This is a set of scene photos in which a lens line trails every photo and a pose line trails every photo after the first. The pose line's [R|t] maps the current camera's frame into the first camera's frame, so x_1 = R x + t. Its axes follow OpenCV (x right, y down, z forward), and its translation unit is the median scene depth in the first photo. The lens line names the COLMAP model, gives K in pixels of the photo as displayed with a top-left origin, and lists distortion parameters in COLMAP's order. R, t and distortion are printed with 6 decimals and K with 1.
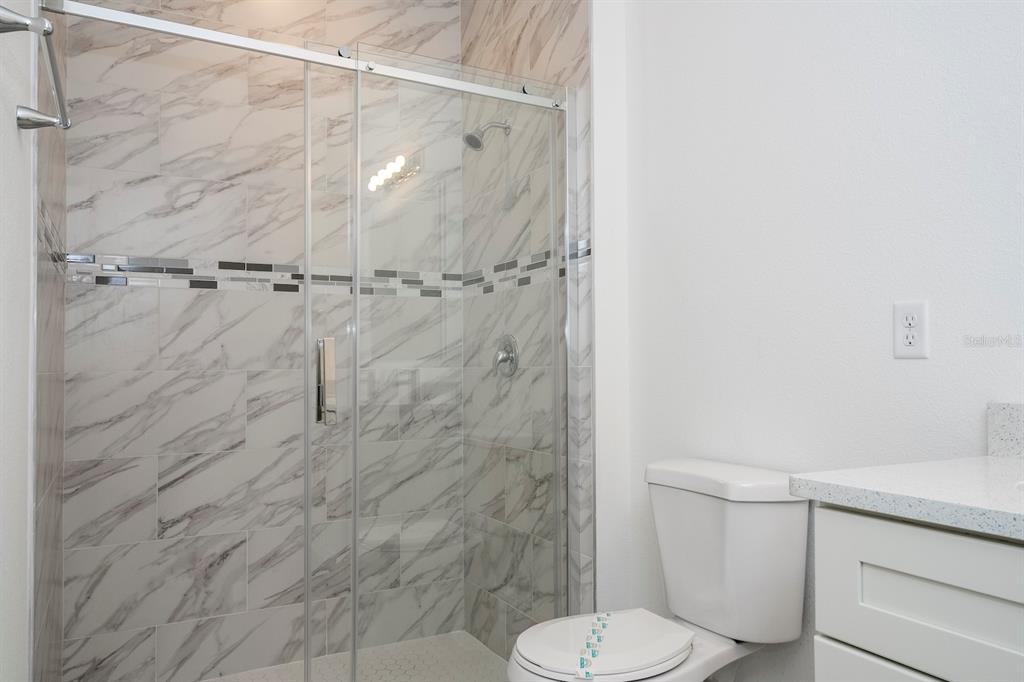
lens RADIAL K [[740.3, 0, 512.0], [0, 740.3, 341.0], [0, 0, 1]] dist [-0.001293, -0.000822]
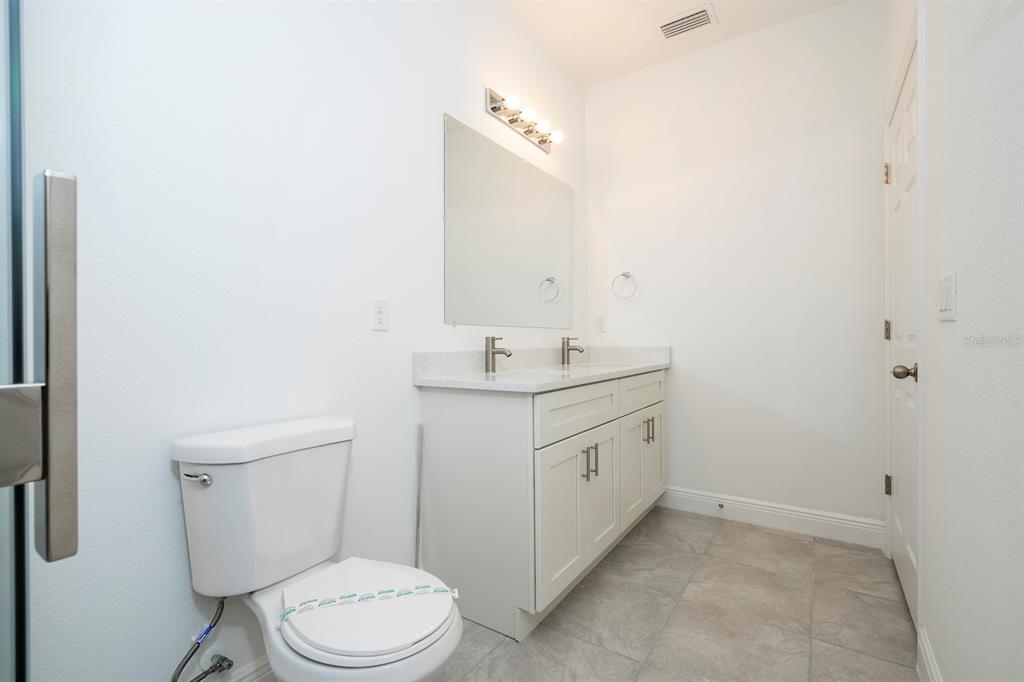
lens RADIAL K [[460.7, 0, 515.4], [0, 460.7, 340.8], [0, 0, 1]] dist [-0.001688, -0.000007]
pose [[-0.464552, 0.003566, 0.885539, -0.570269], [-0.020814, 0.999672, -0.014944, 0.055380], [-0.885301, -0.025374, -0.464326, 1.202367]]
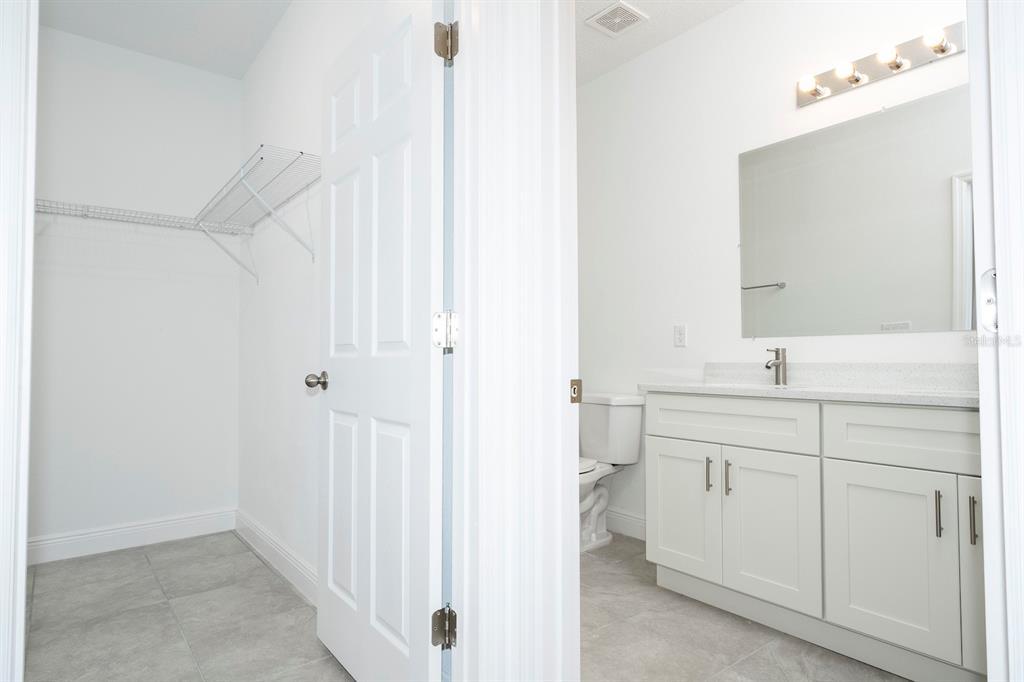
lens RADIAL K [[568.3, 0, 512.0], [0, 568.3, 341.0], [0, 0, 1]] dist [0.000508, 0.000027]
pose [[0.985262, 0.007003, 0.170907, -0.368162], [-0.006604, 0.999974, -0.002906, 0.012653], [-0.170923, 0.001735, 0.985283, -0.830320]]
